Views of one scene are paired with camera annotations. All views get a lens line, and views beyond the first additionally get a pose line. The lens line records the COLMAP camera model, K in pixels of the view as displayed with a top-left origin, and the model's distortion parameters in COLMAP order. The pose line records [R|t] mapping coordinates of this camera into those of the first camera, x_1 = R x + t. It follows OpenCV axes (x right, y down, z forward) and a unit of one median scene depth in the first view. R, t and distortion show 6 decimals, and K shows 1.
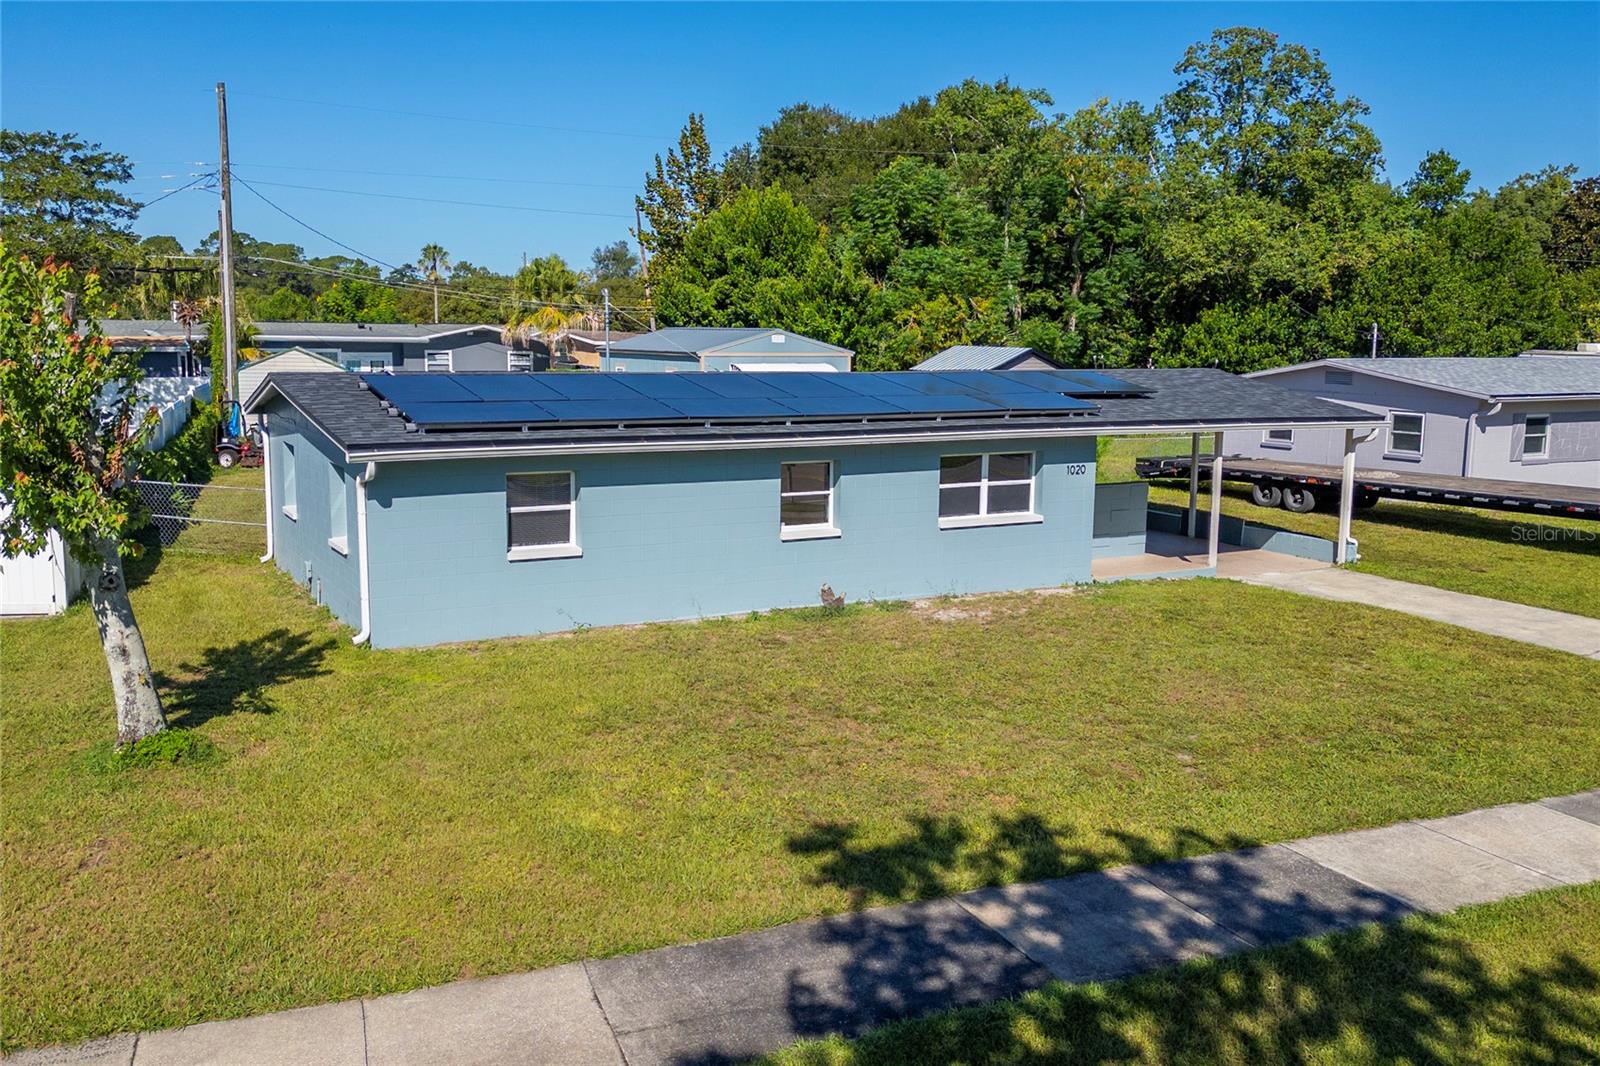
lens RADIAL K [[1391.9, 0, 779.4], [0, 1391.9, 532.7], [0, 0, 1]] dist [0.174265, -0.431901]
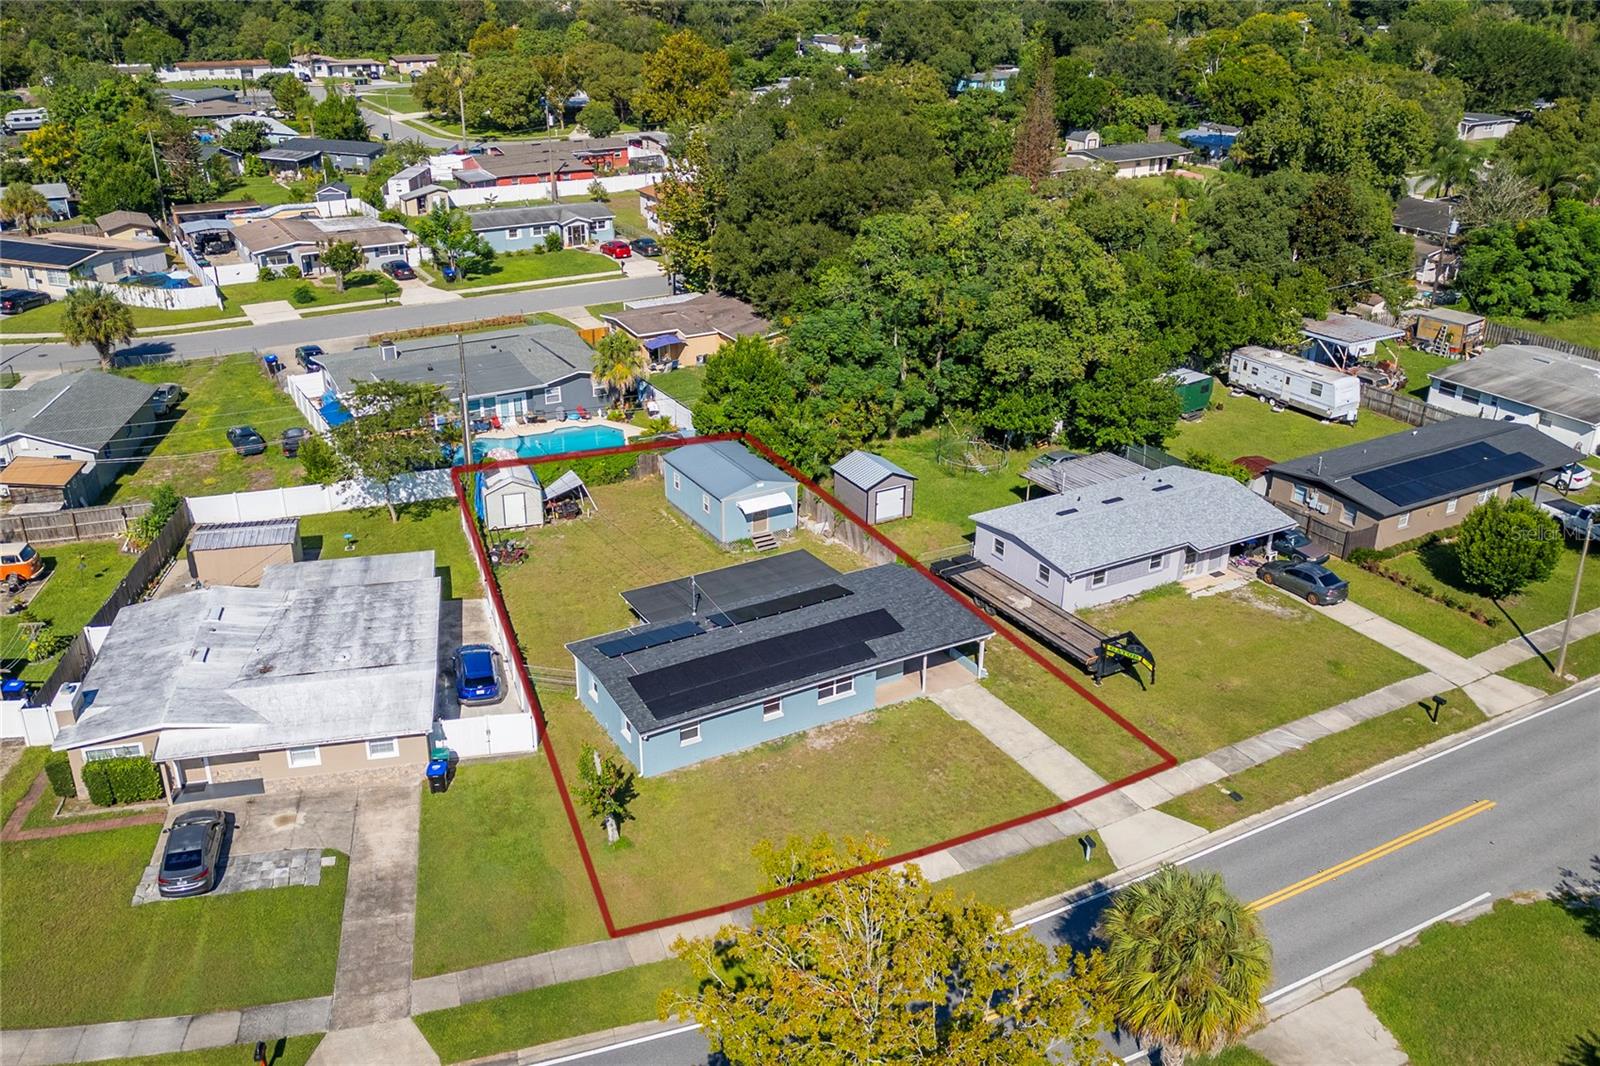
lens RADIAL K [[1415.5, 0, 769.0], [0, 1415.5, 530.8], [0, 0, 1]] dist [0.095867, -0.110197]
pose [[0.999932, -0.010061, 0.005910, -0.002434], [0.007925, 0.957341, 0.288853, -1.181391], [-0.008564, -0.288787, 0.957355, -1.689328]]
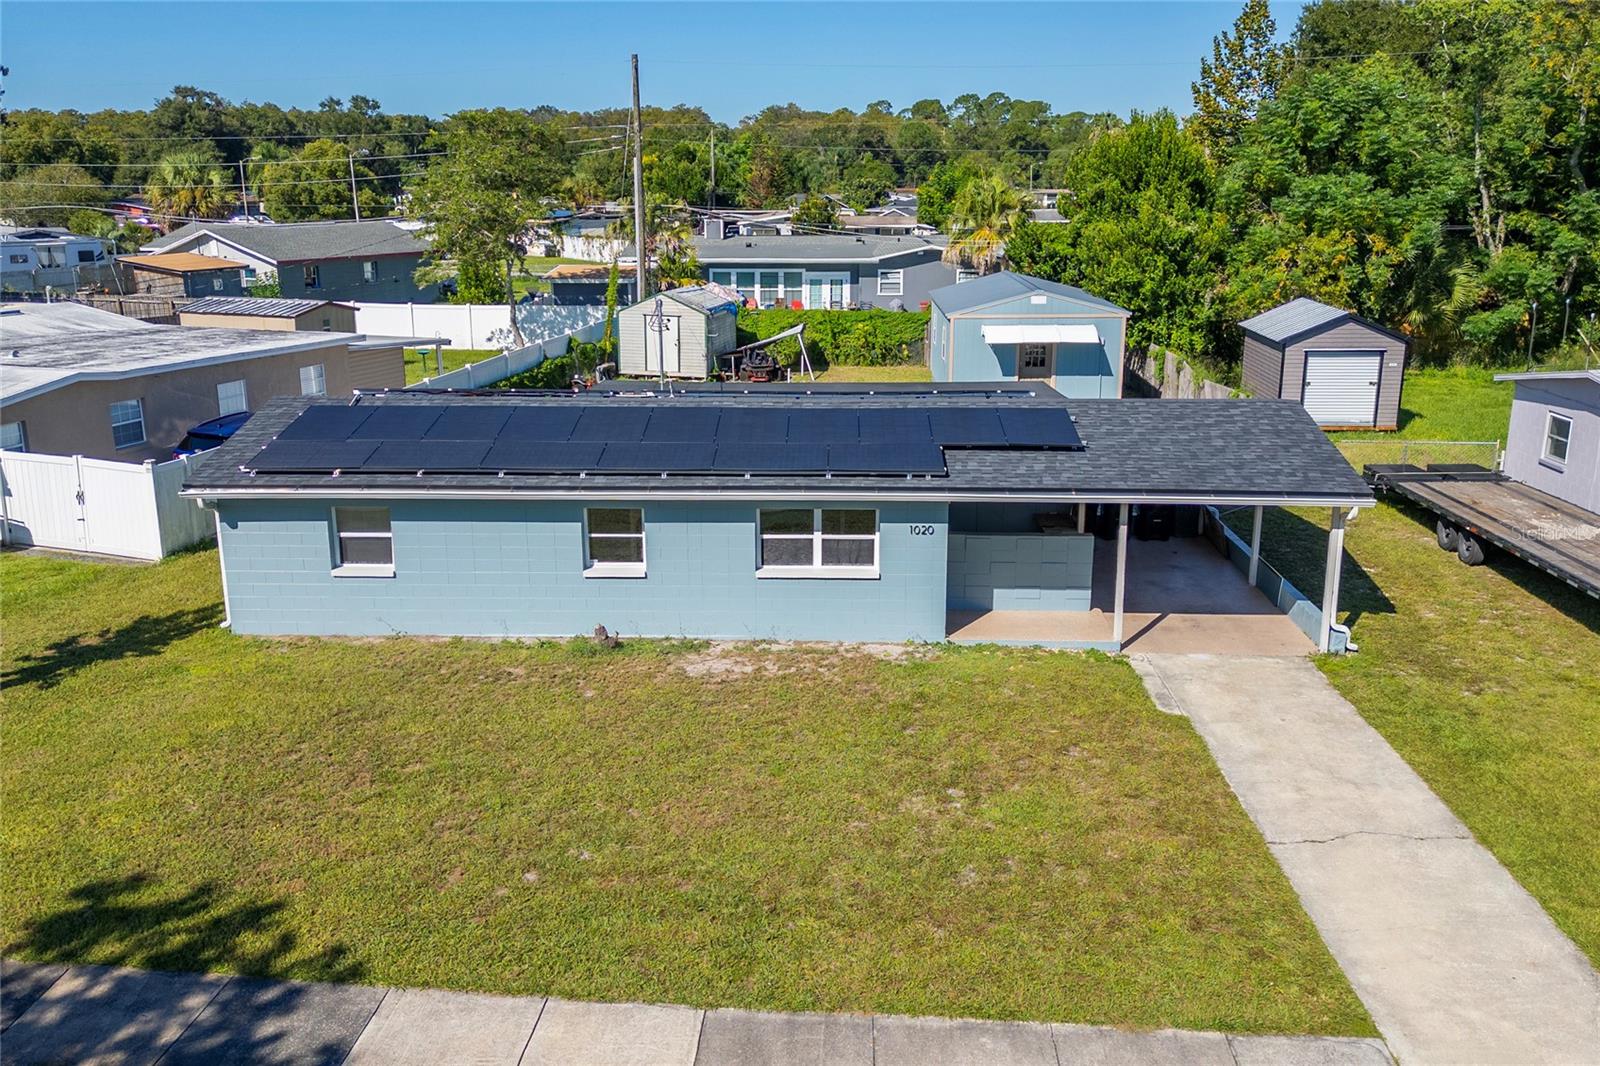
lens RADIAL K [[1372.5, 0, 793.9], [0, 1372.5, 538.2], [0, 0, 1]] dist [0.087613, -0.078032]
pose [[0.858413, 0.119901, -0.498750, 0.635748], [-0.060369, 0.989155, 0.133893, -0.167845], [0.509395, -0.084826, 0.856342, 0.132577]]
